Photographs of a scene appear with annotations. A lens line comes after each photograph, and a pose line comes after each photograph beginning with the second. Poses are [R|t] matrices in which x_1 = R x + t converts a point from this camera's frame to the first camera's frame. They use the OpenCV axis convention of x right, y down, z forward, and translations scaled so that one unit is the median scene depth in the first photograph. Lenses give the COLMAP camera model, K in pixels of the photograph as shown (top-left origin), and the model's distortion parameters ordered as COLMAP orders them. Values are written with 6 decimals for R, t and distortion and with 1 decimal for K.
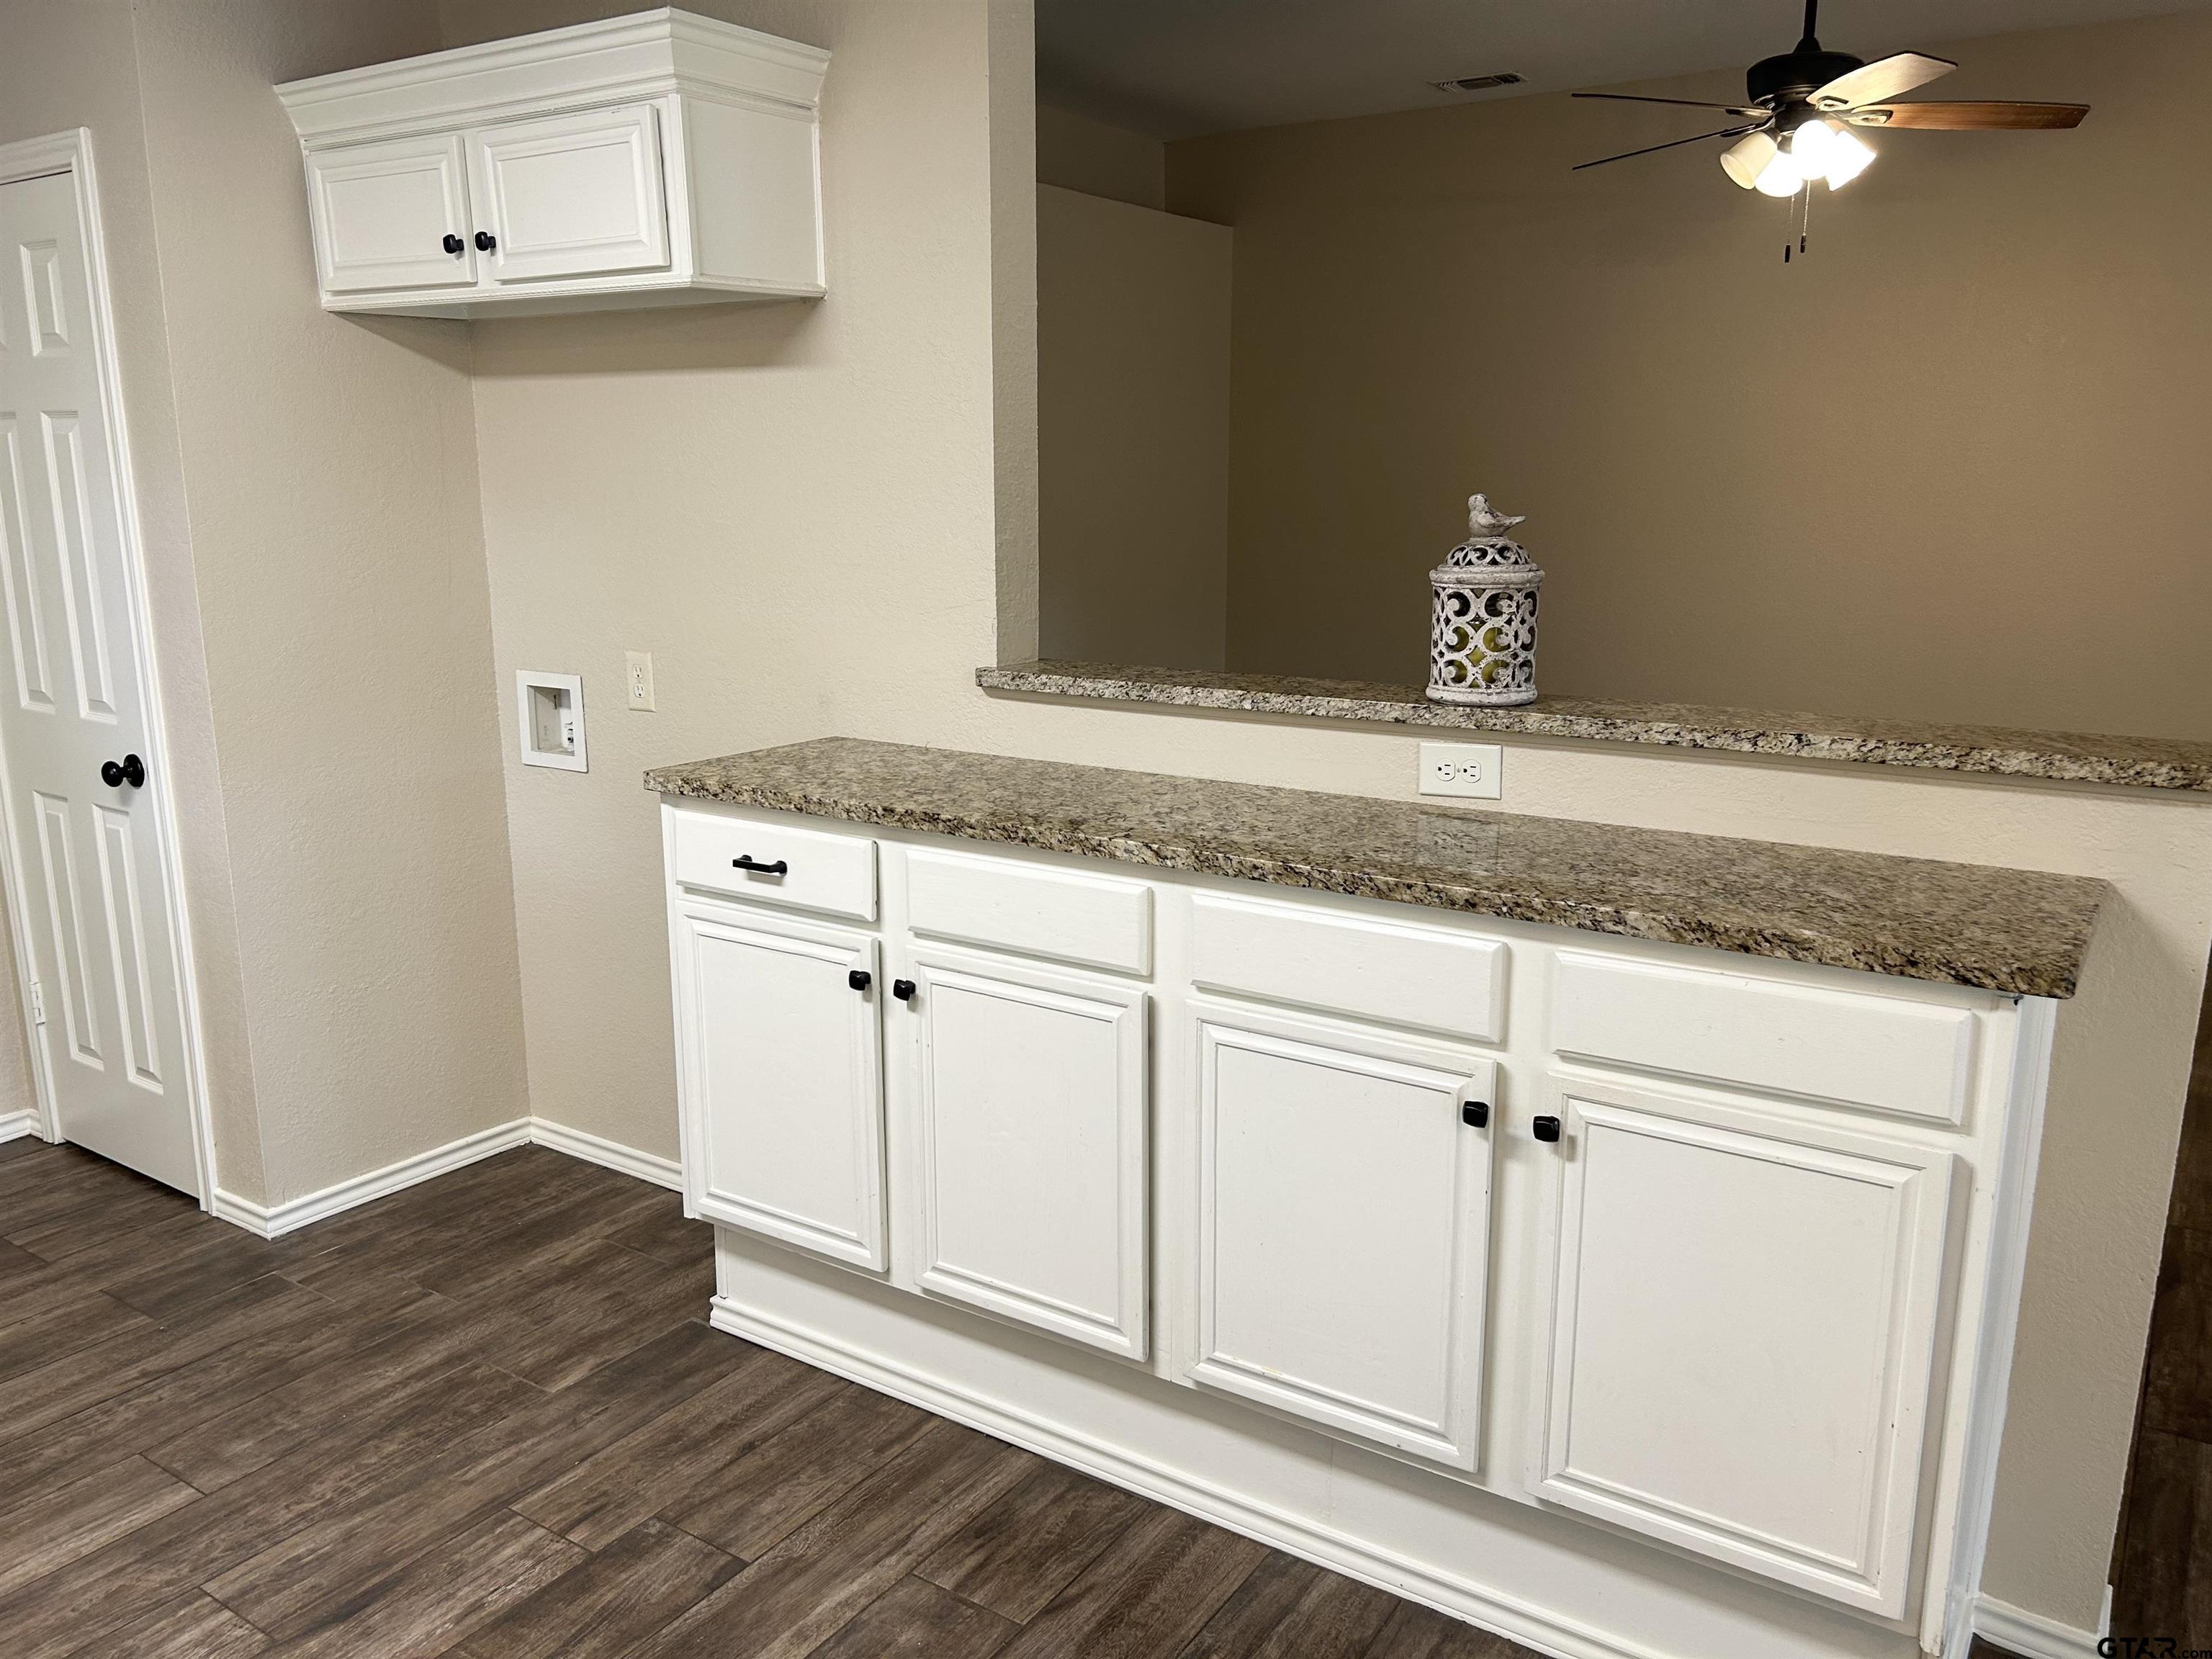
lens RADIAL K [[1648.9, 0, 1101.1], [0, 1648.9, 840.9], [0, 0, 1]] dist [0.059122, -0.069251]
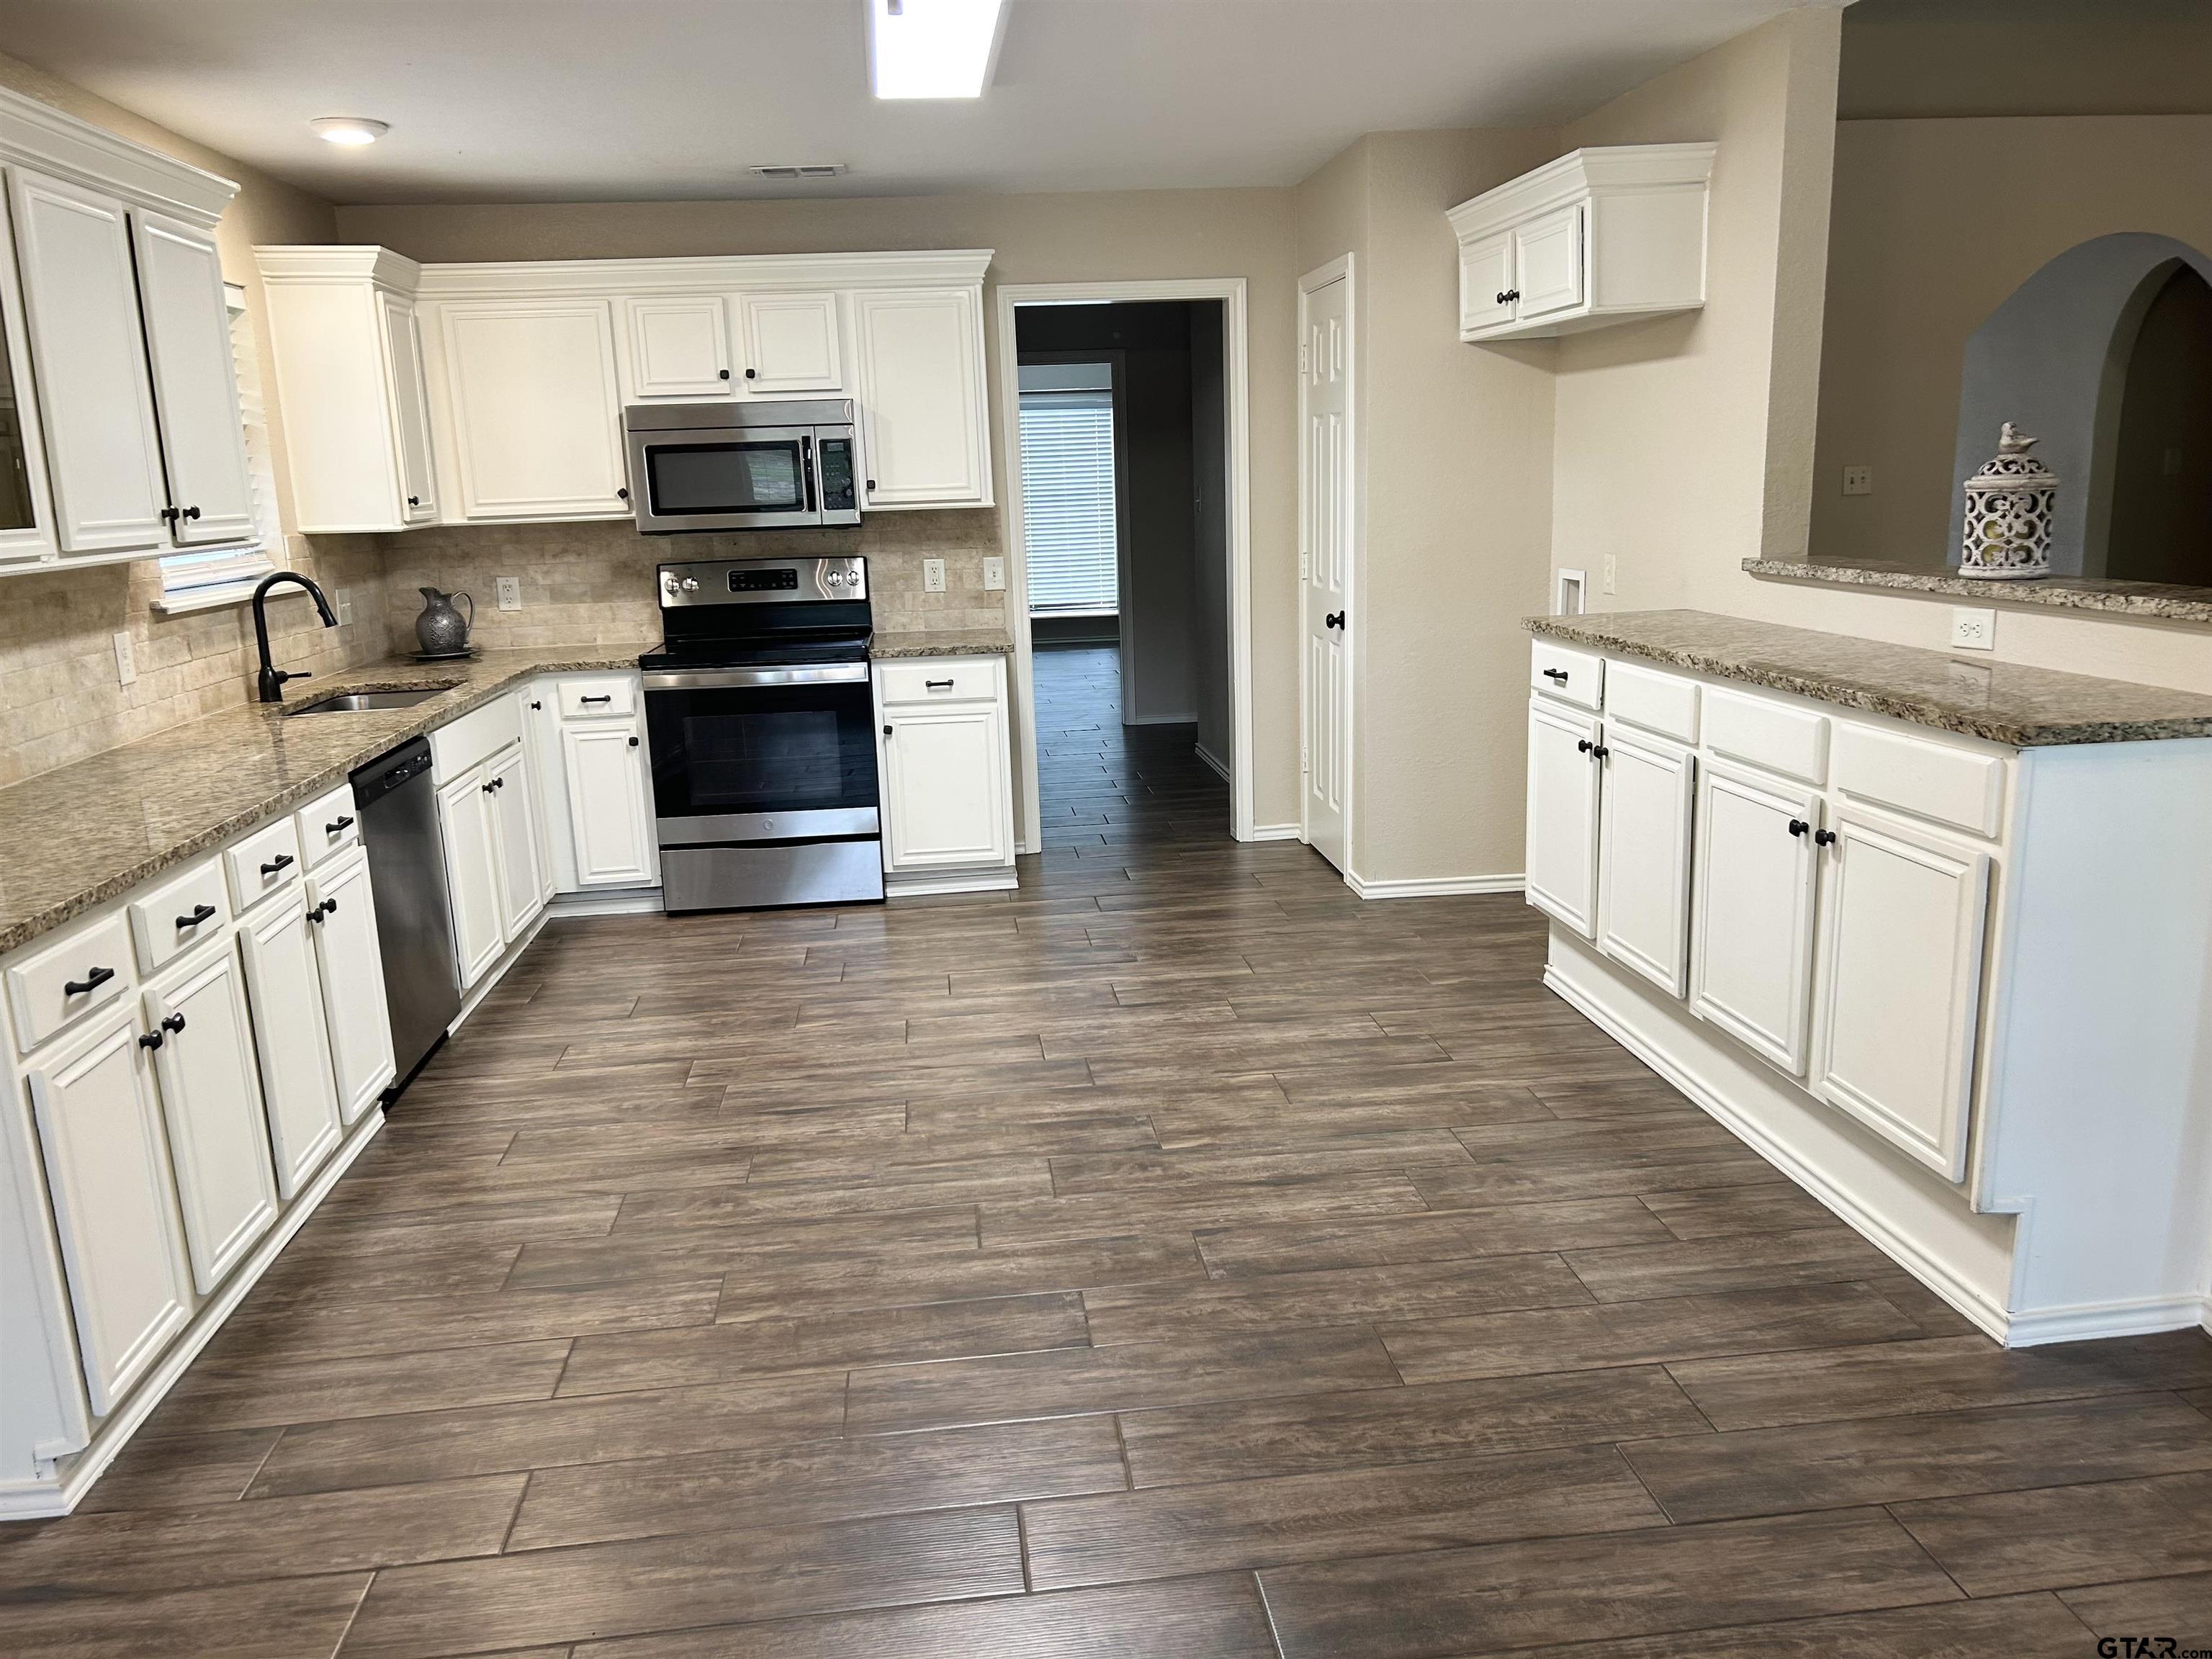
lens RADIAL K [[1648.9, 0, 1099.2], [0, 1648.9, 833.9], [0, 0, 1]] dist [0.059122, -0.069251]
pose [[0.643555, 0.141608, -0.752186, 0.794285], [-0.130434, 0.988652, 0.074530, 0.113268], [0.754204, 0.050146, 0.654723, -0.416530]]
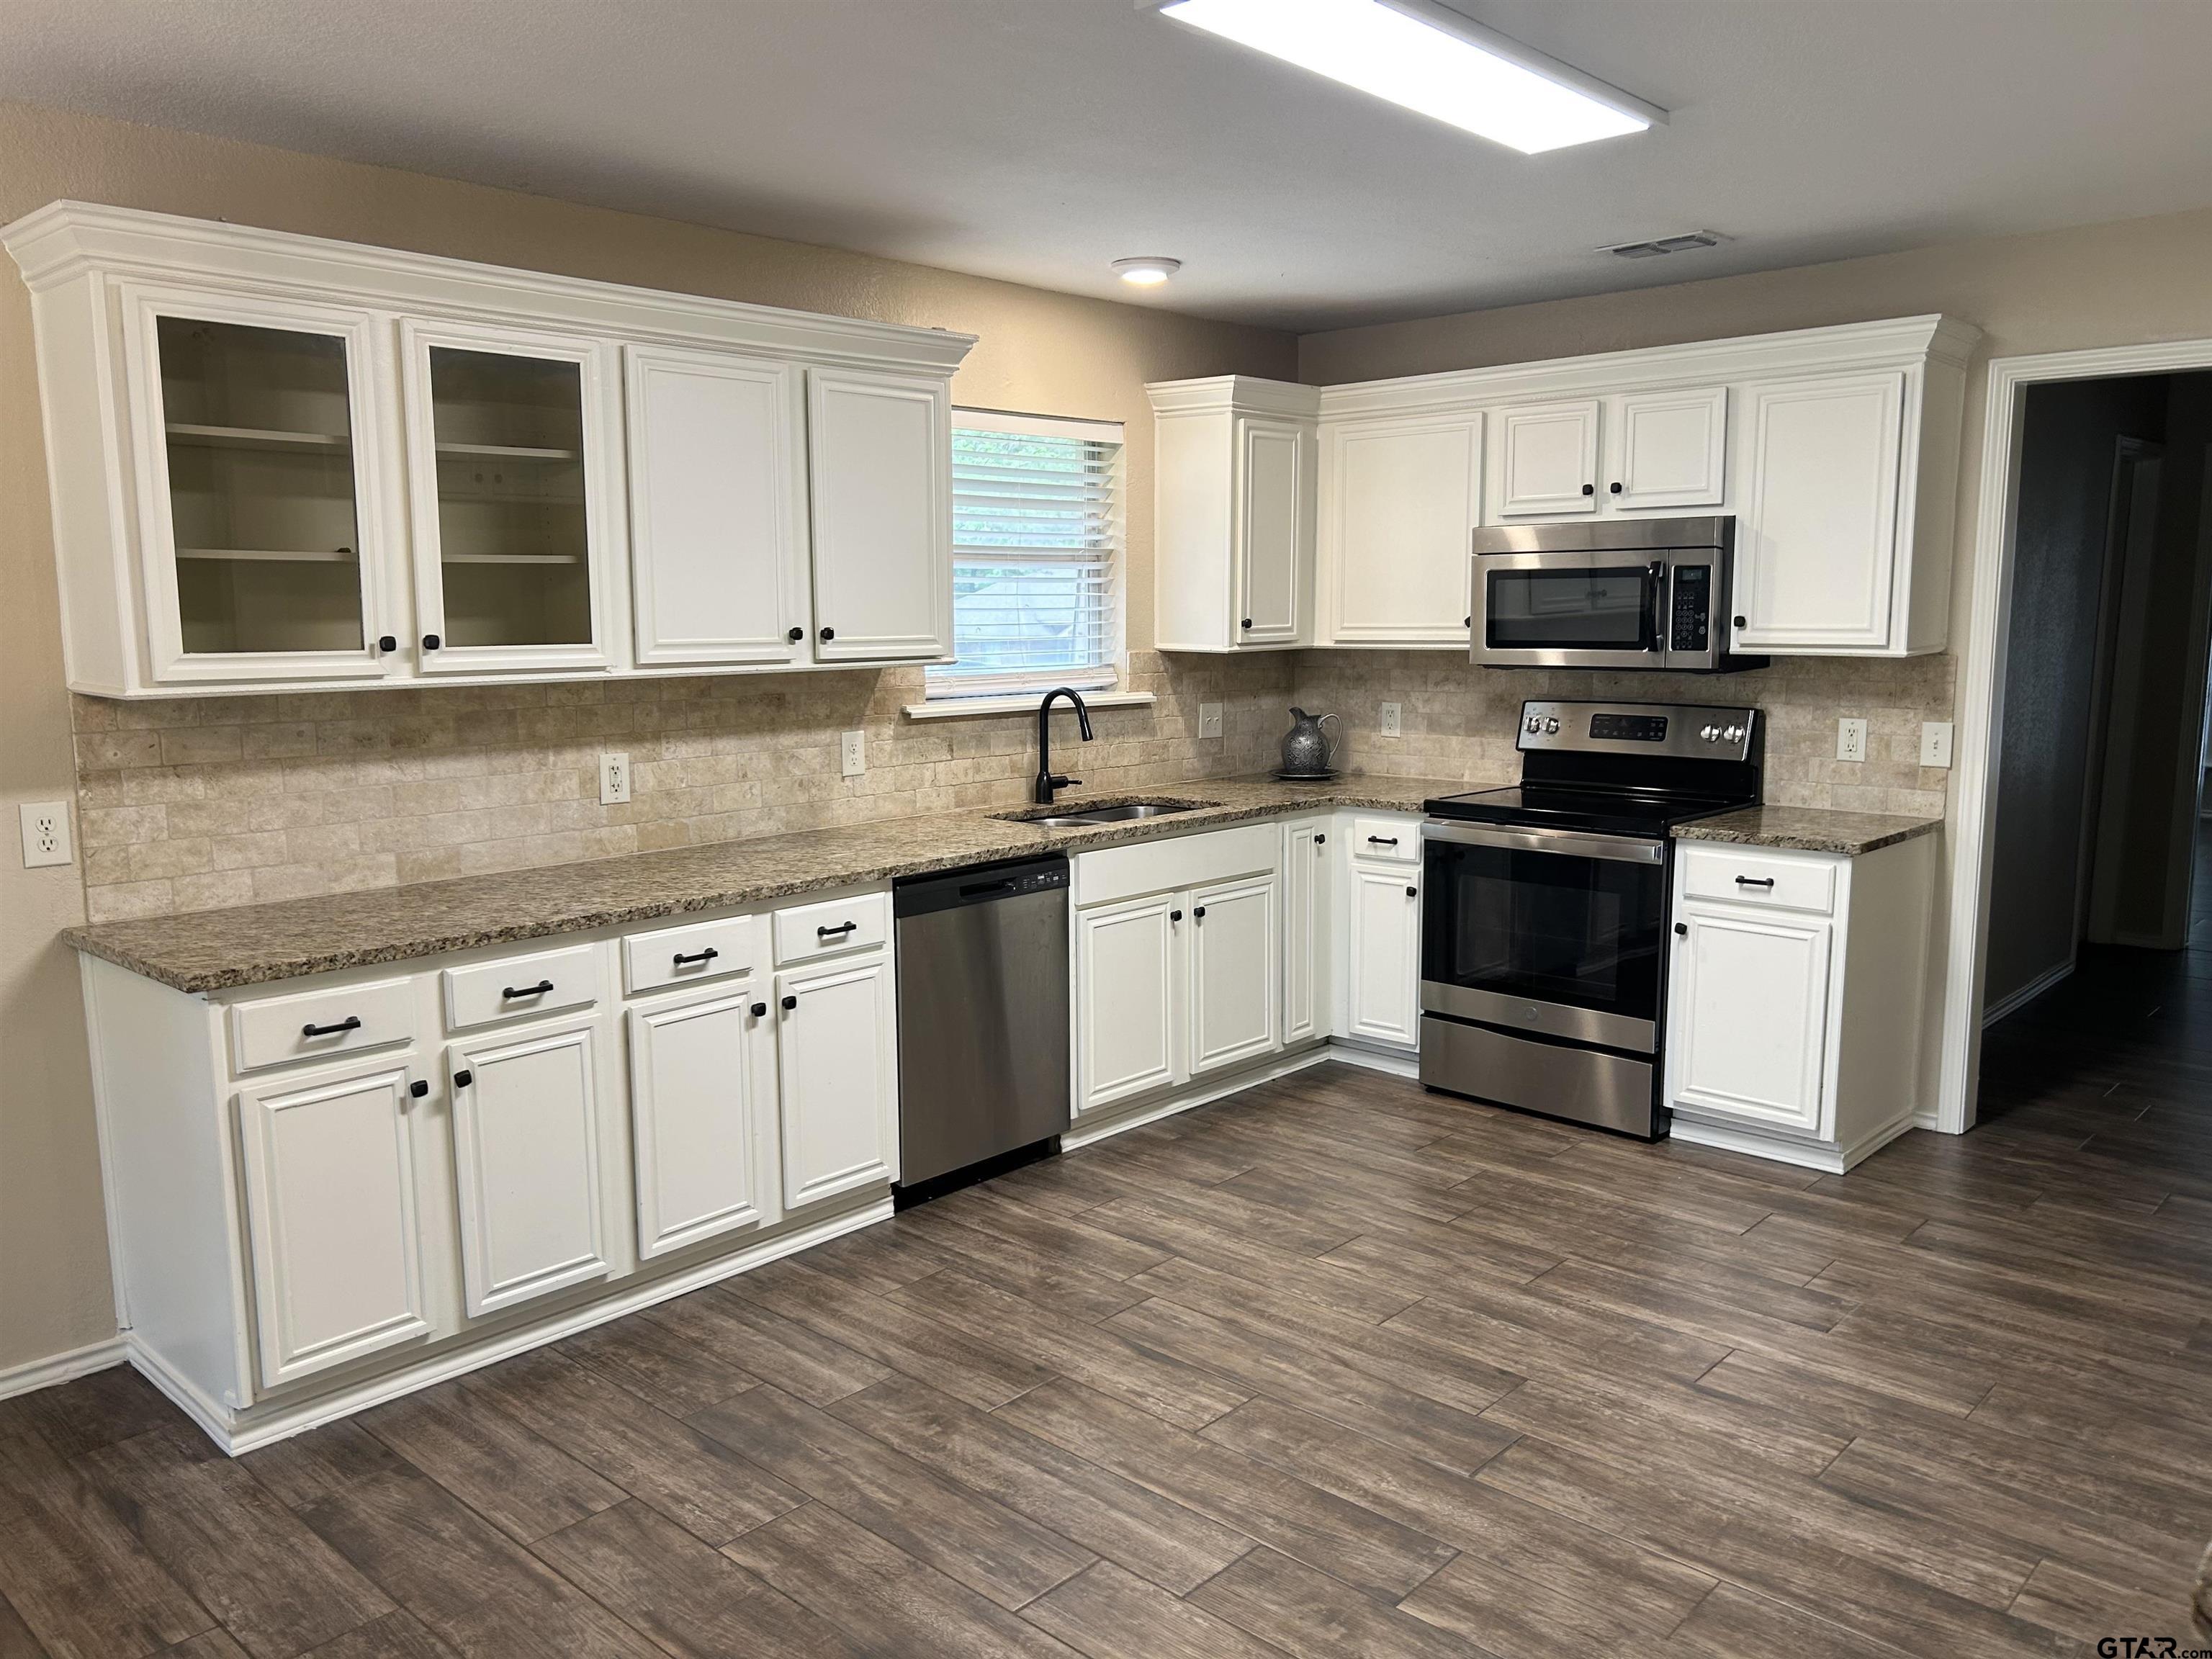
lens RADIAL K [[1648.9, 0, 1104.6], [0, 1648.9, 844.8], [0, 0, 1]] dist [0.059122, -0.069251]
pose [[-0.158062, 0.145406, -0.976665, 0.718022], [-0.207633, 0.962090, 0.176839, -0.101364], [0.965352, 0.230739, -0.121879, 0.456208]]
